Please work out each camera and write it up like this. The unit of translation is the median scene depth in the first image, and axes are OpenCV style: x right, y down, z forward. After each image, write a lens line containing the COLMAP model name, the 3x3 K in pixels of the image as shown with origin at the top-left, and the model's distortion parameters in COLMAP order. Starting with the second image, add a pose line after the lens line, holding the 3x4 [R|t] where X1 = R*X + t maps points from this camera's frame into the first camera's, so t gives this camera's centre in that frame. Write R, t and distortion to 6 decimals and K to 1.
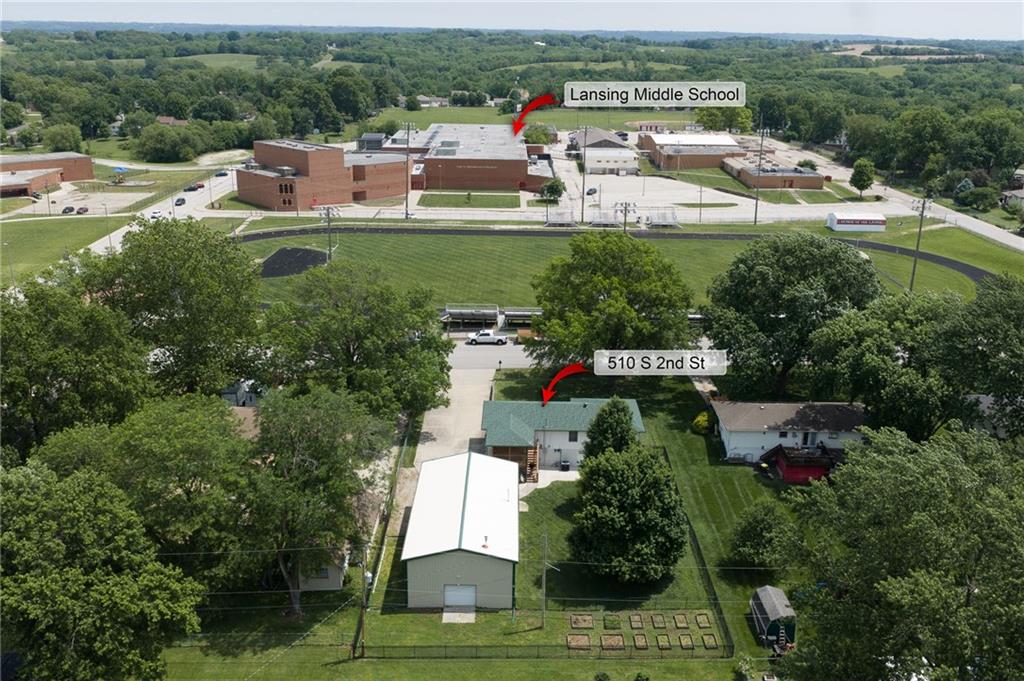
lens RADIAL K [[917.3, 0, 498.7], [0, 917.3, 340.1], [0, 0, 1]] dist [0.004538, -0.003886]
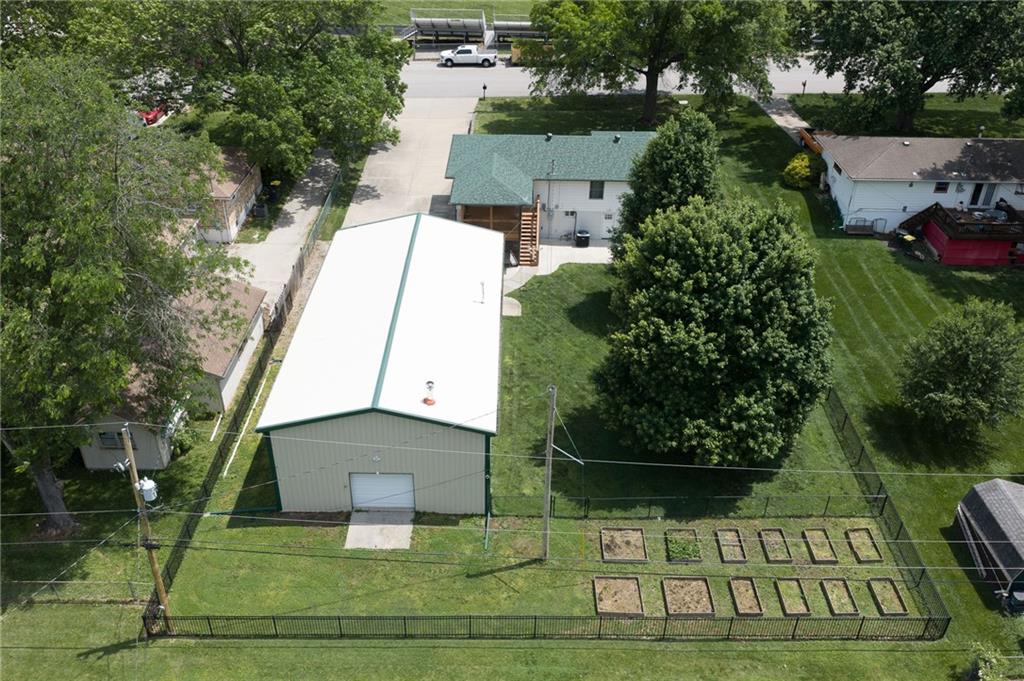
lens RADIAL K [[841.1, 0, 510.0], [0, 841.1, 370.0], [0, 0, 1]] dist [0.005745, 0.001154]
pose [[0.999945, 0.000601, 0.010430, 0.019618], [-0.003533, 0.958985, 0.283436, 0.067984], [-0.009832, -0.283458, 0.958934, 0.476595]]
